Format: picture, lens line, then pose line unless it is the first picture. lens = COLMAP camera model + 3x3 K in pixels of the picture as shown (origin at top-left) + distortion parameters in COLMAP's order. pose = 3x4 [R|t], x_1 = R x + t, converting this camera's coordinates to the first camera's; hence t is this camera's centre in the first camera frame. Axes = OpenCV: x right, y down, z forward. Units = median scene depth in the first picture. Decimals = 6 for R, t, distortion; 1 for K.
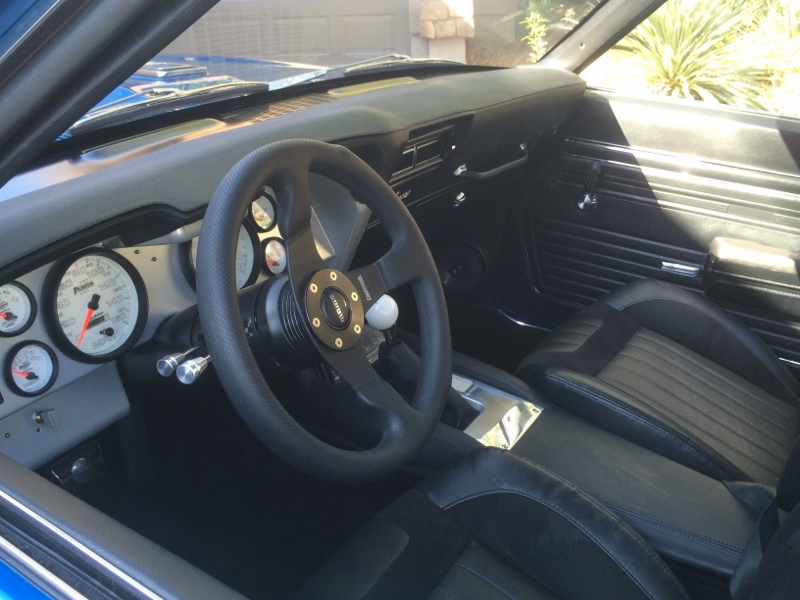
lens RADIAL K [[785.2, 0, 400.0], [0, 785.2, 300.0], [0, 0, 1]] dist [0.021884, -0.007922]
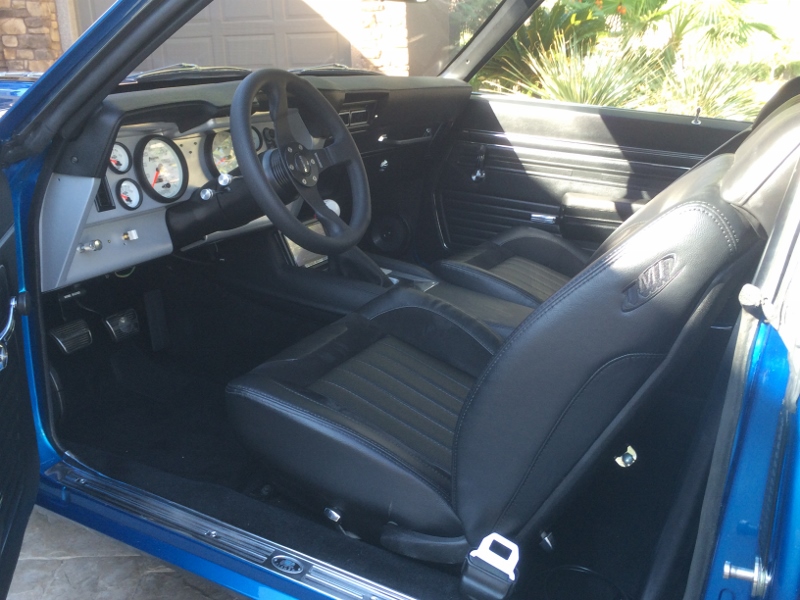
lens RADIAL K [[785.2, 0, 400.0], [0, 785.2, 300.0], [0, 0, 1]] dist [0.021884, -0.007922]
pose [[0.997790, -0.015273, 0.064669, 0.009384], [0.021680, 0.994795, -0.099565, 0.251308], [-0.062811, 0.100747, 0.992927, -0.374979]]
